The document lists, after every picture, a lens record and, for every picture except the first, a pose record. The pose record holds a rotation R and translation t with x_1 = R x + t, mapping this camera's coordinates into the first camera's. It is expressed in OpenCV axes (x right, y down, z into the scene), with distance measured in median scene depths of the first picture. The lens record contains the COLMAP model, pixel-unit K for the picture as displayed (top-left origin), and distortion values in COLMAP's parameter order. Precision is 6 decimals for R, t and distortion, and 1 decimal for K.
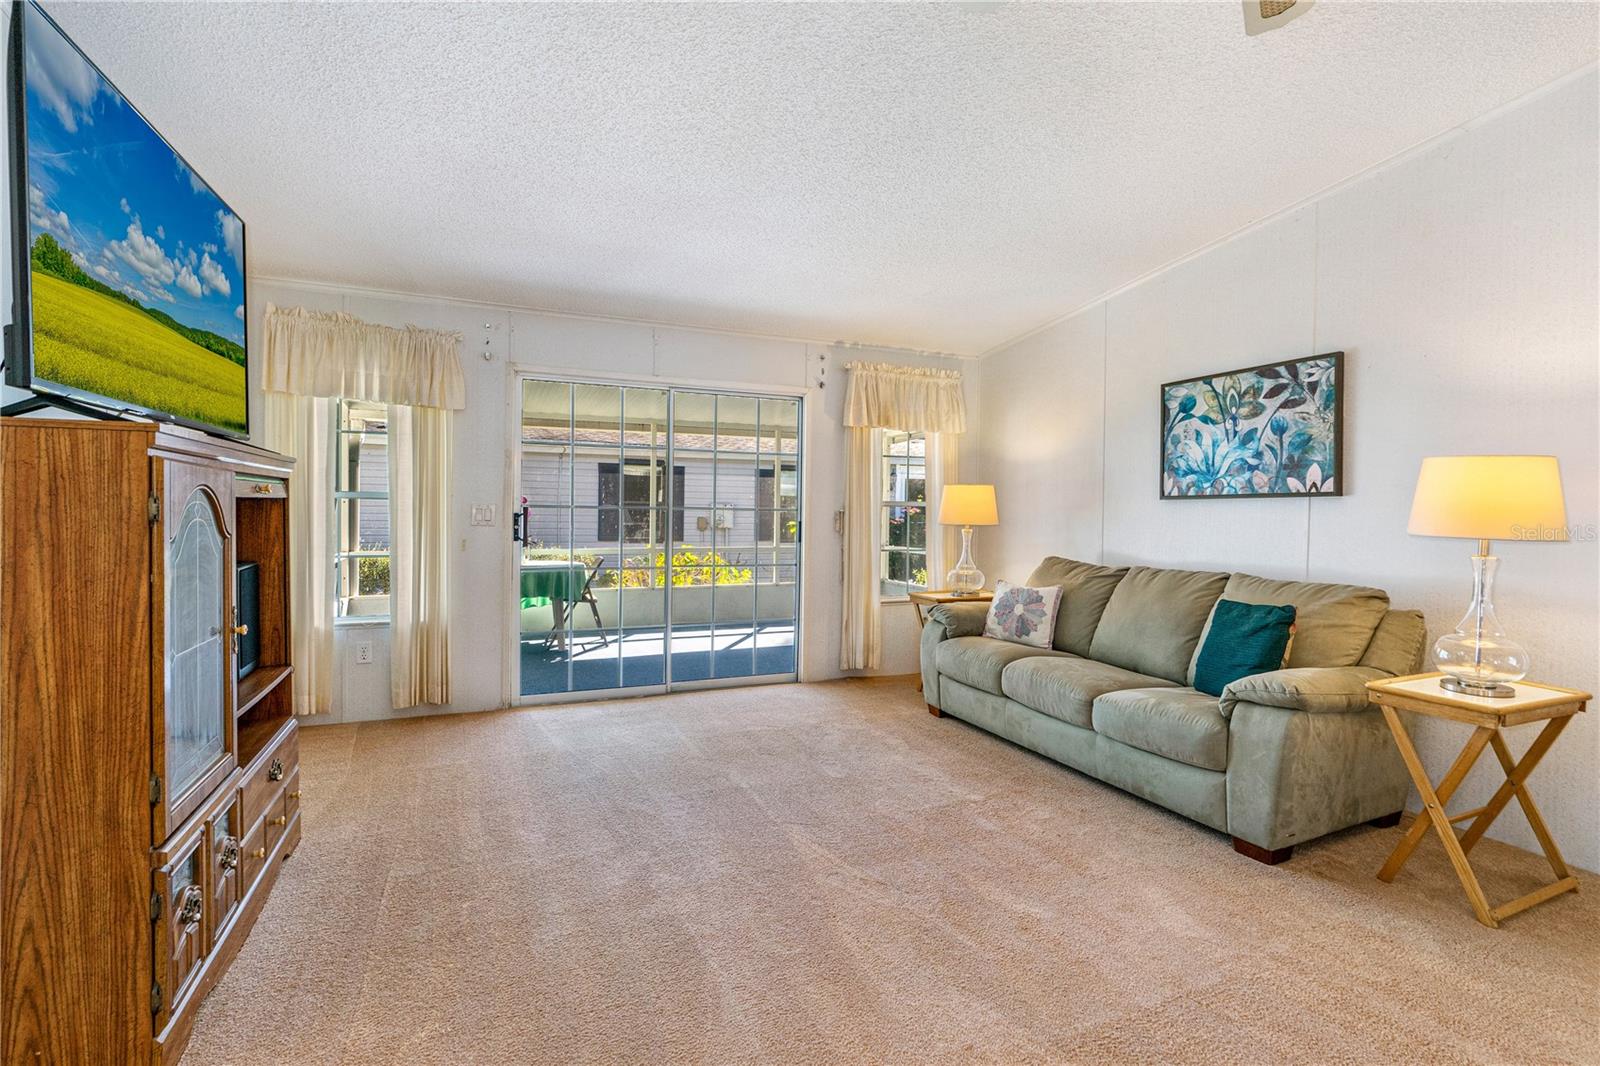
lens RADIAL K [[771.2, 0, 823.9], [0, 771.2, 524.8], [0, 0, 1]] dist [-0.000416, 0.000141]
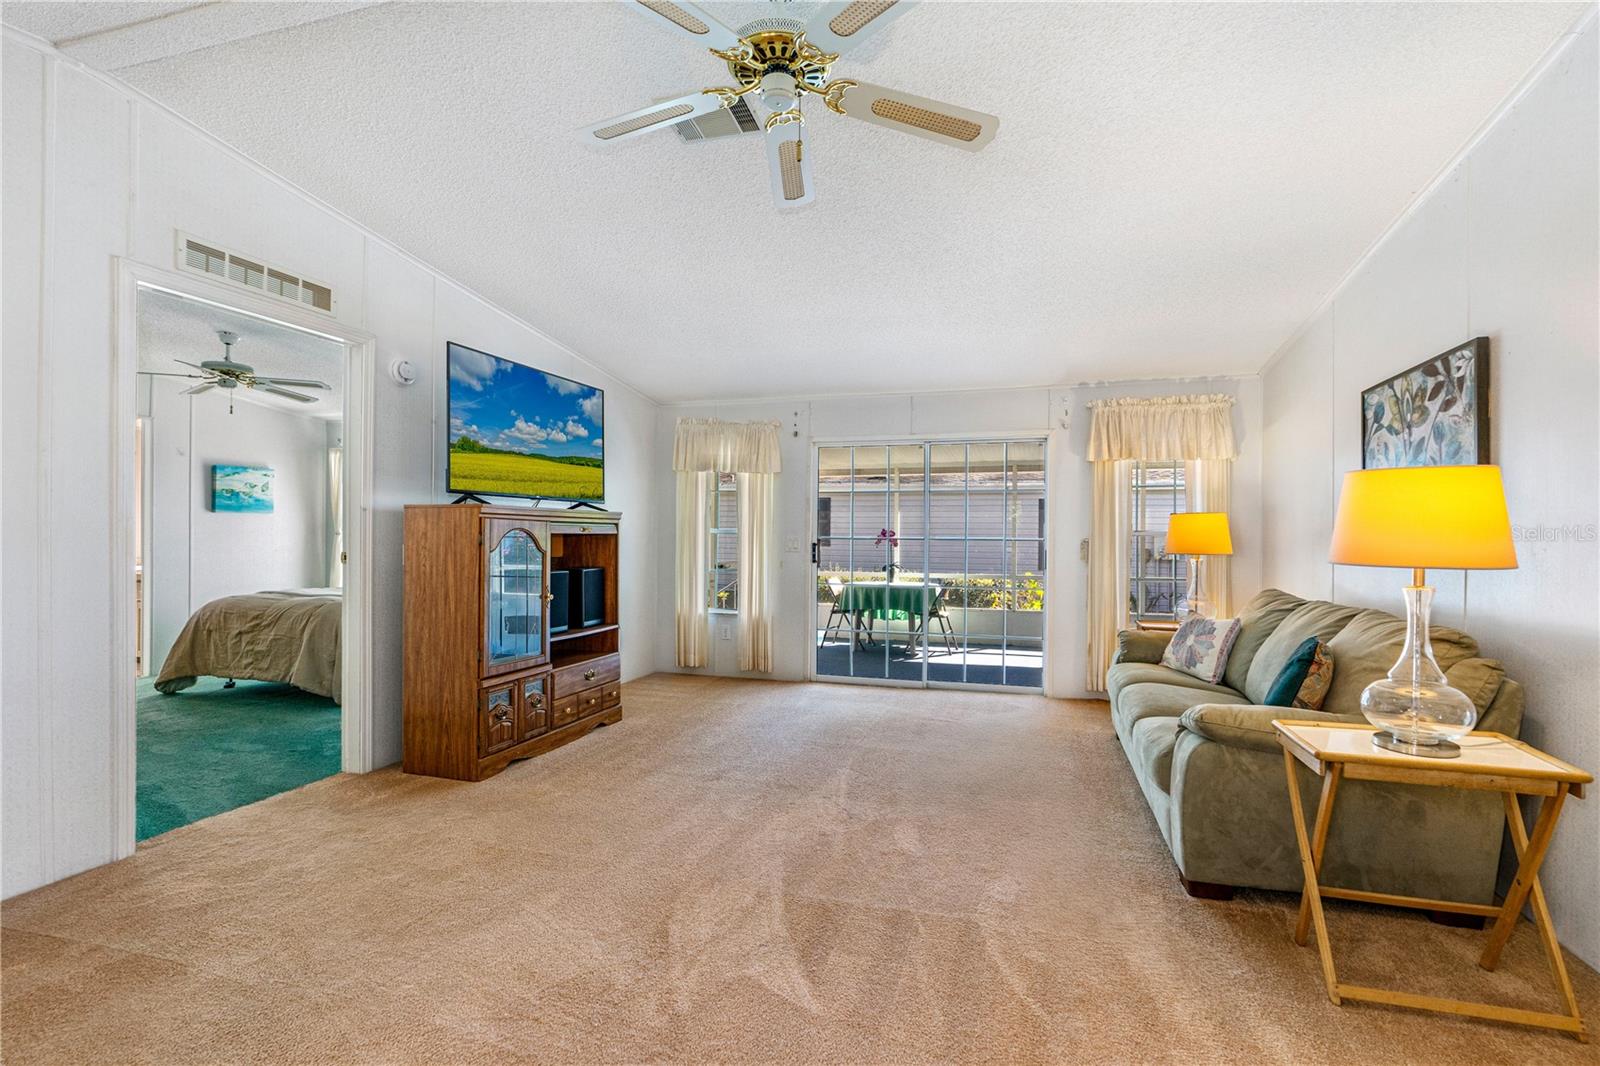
lens RADIAL K [[735.0, 0, 797.7], [0, 735.0, 532.1], [0, 0, 1]] dist [-0.001817, 0.000144]
pose [[0.741942, -0.016282, -0.670266, 0.586007], [-0.006404, 0.999487, -0.031369, 0.005960], [0.670433, 0.027567, 0.741458, -0.033346]]
